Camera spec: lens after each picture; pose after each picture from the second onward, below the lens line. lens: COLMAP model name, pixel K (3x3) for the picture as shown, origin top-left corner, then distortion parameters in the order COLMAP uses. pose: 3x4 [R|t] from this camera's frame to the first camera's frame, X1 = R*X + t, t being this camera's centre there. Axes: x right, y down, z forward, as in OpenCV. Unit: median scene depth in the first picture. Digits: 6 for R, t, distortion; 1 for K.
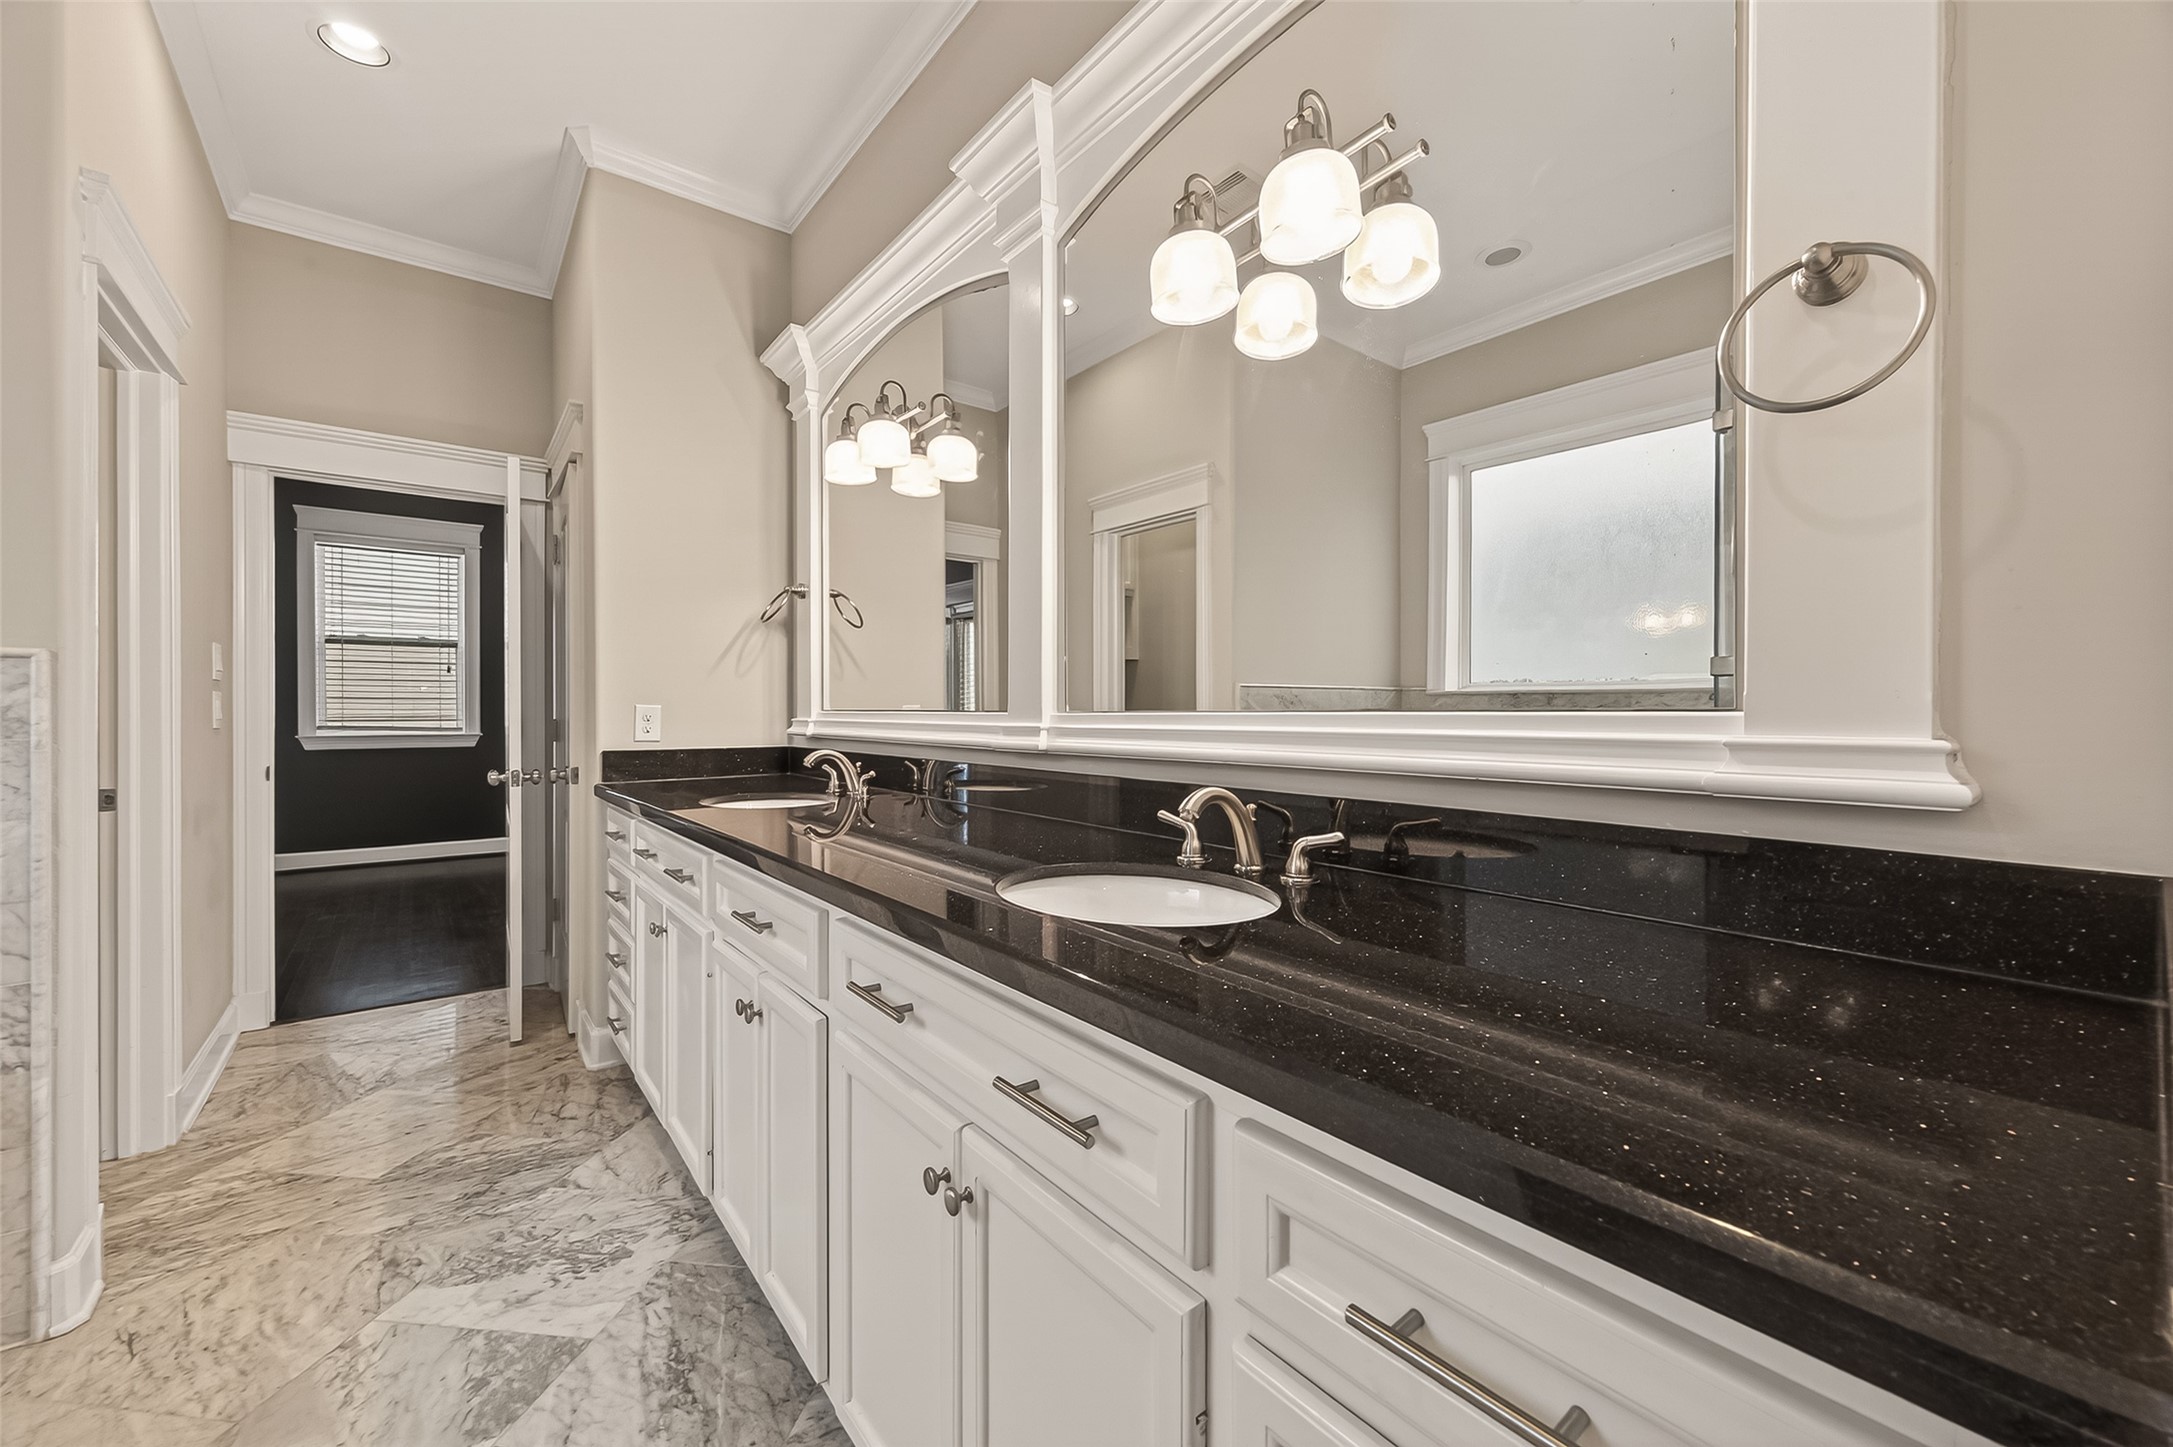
lens RADIAL K [[869.6, 0, 1098.0], [0, 869.6, 705.8], [0, 0, 1]] dist [0.002924, -0.000450]
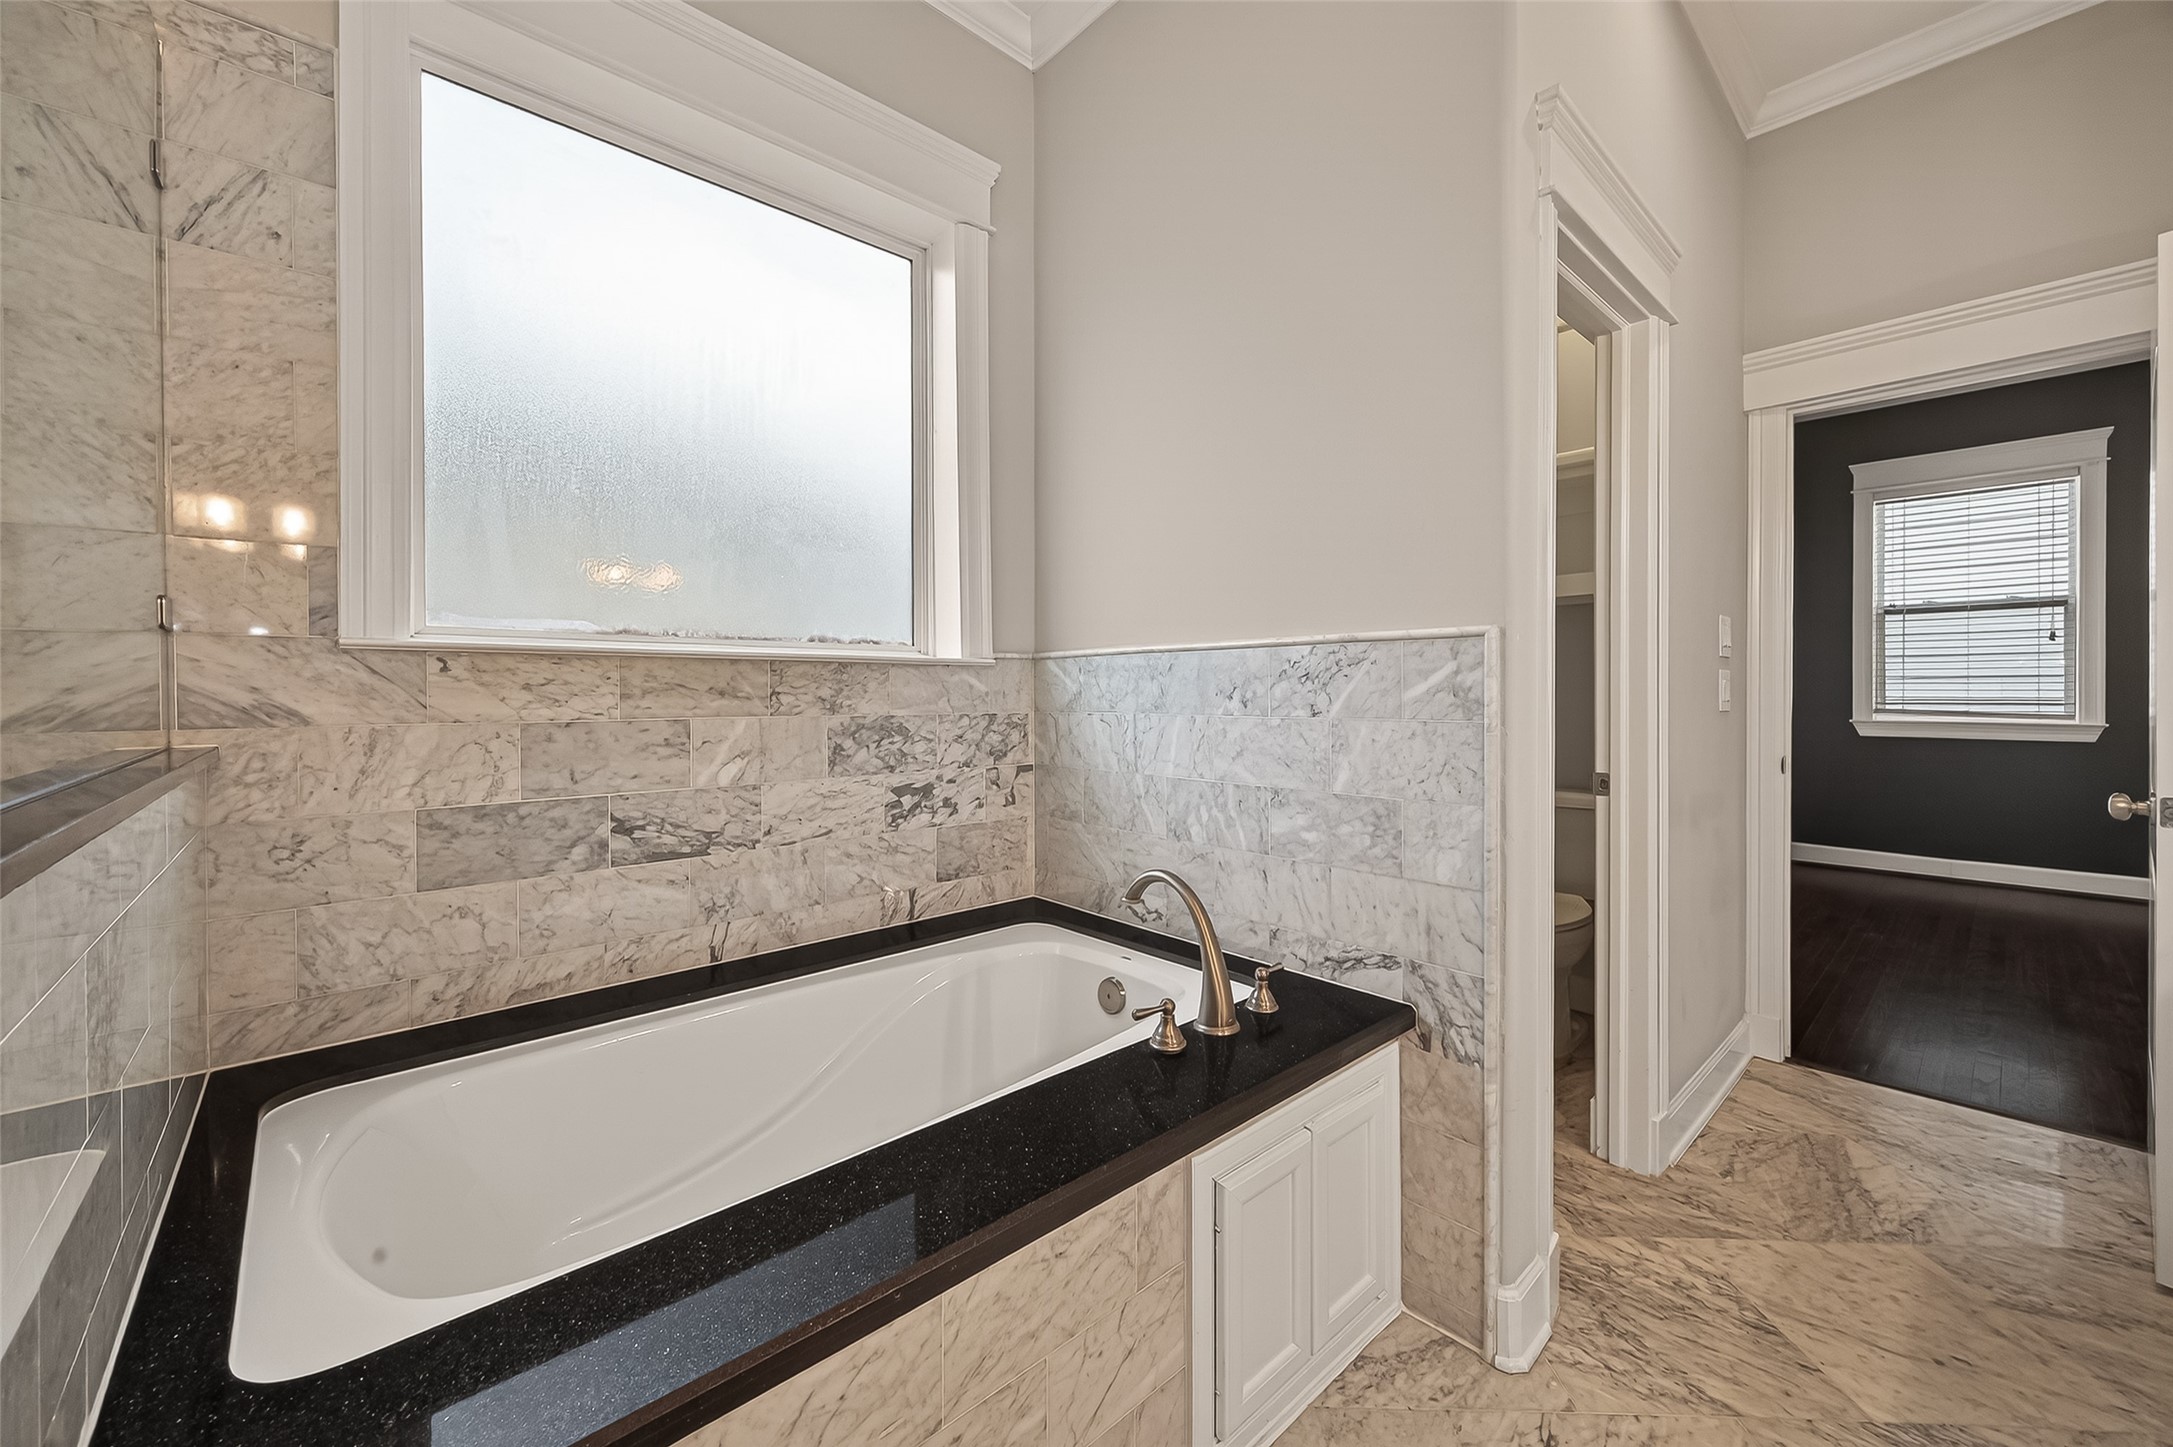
lens RADIAL K [[869.6, 0, 1071.0], [0, 869.6, 701.0], [0, 0, 1]] dist [0.002924, -0.000450]
pose [[0.079790, 0.010591, -0.996755, -0.203416], [0.005504, 0.999924, 0.011065, 0.002008], [0.996797, -0.006369, 0.079725, 0.305294]]
